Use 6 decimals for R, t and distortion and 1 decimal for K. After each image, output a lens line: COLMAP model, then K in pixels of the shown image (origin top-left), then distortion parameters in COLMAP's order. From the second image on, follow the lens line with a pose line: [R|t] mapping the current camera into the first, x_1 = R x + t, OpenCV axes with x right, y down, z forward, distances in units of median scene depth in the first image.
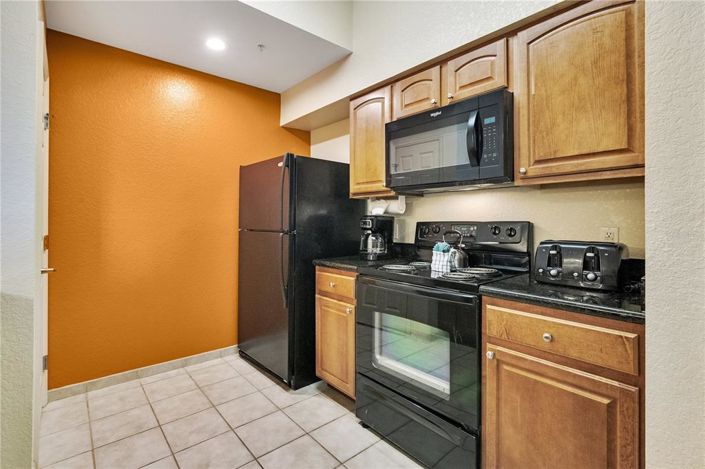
lens RADIAL K [[336.5, 0, 367.0], [0, 336.5, 218.1], [0, 0, 1]] dist [-0.015213, 0.002128]
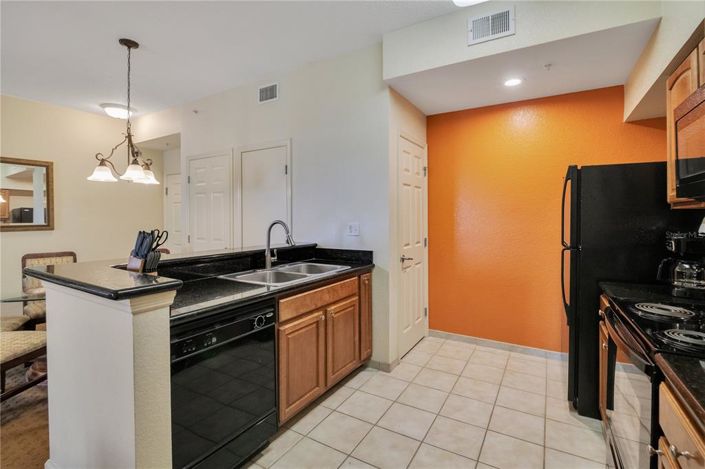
lens RADIAL K [[336.5, 0, 350.7], [0, 336.5, 213.4], [0, 0, 1]] dist [-0.015213, 0.002128]
pose [[0.272889, -0.015508, -0.961921, 0.587740], [0.009703, 0.999864, -0.013367, -0.055726], [0.961997, -0.005686, 0.273002, 0.140102]]
